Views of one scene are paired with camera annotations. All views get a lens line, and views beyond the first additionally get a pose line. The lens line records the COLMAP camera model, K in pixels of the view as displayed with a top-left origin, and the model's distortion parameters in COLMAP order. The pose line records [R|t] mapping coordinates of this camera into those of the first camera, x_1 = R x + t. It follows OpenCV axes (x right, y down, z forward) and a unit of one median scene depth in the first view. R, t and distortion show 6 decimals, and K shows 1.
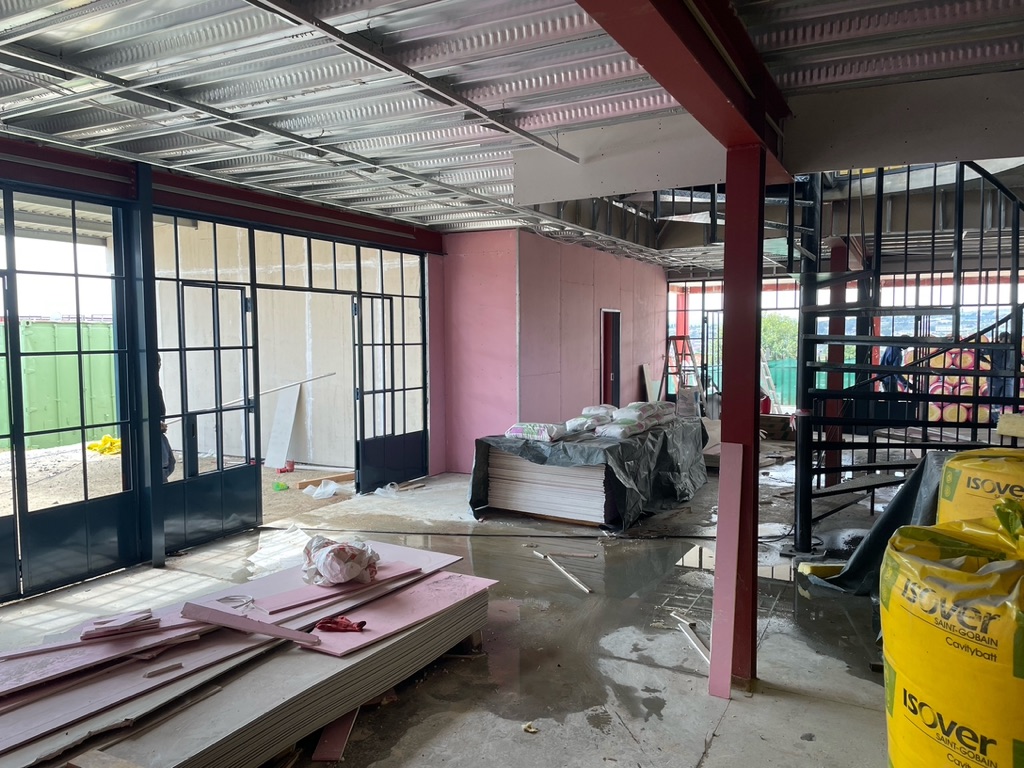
lens RADIAL K [[765.4, 0, 512.0], [0, 765.4, 384.0], [0, 0, 1]] dist [0.104390, -0.126647]
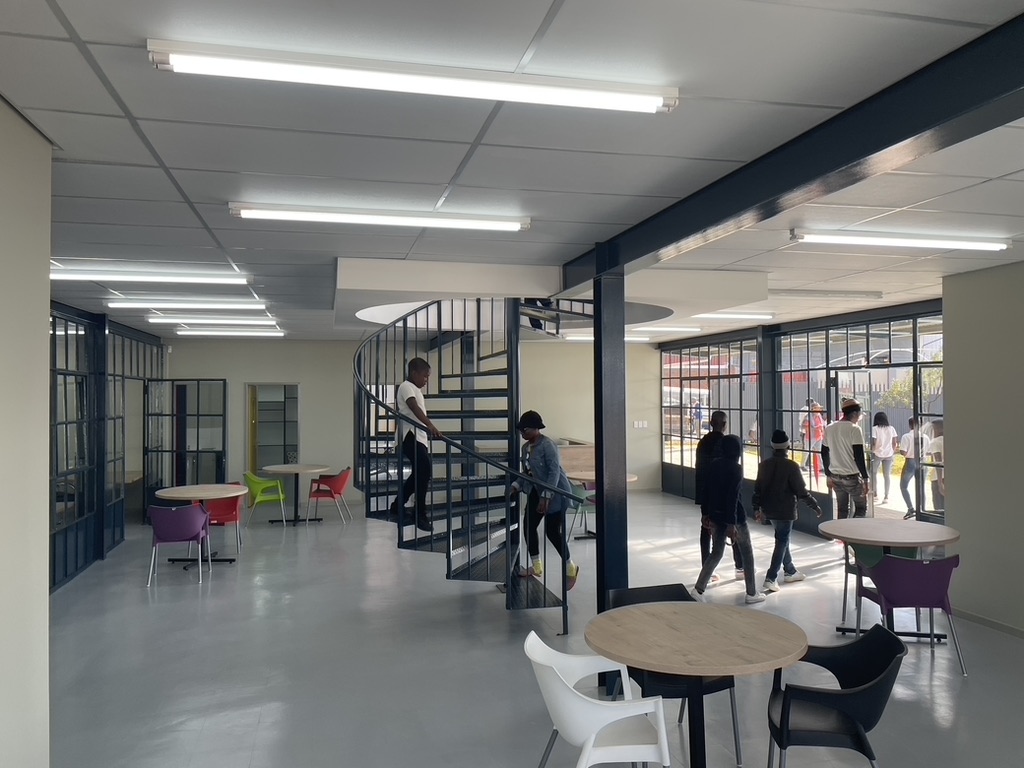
lens RADIAL K [[765.4, 0, 512.0], [0, 765.4, 384.0], [0, 0, 1]] dist [0.104390, -0.126647]
pose [[-0.754984, -0.004430, -0.655728, 0.104533], [-0.034851, 0.998835, 0.033378, -0.012240], [0.654816, 0.048052, -0.754259, 0.165432]]
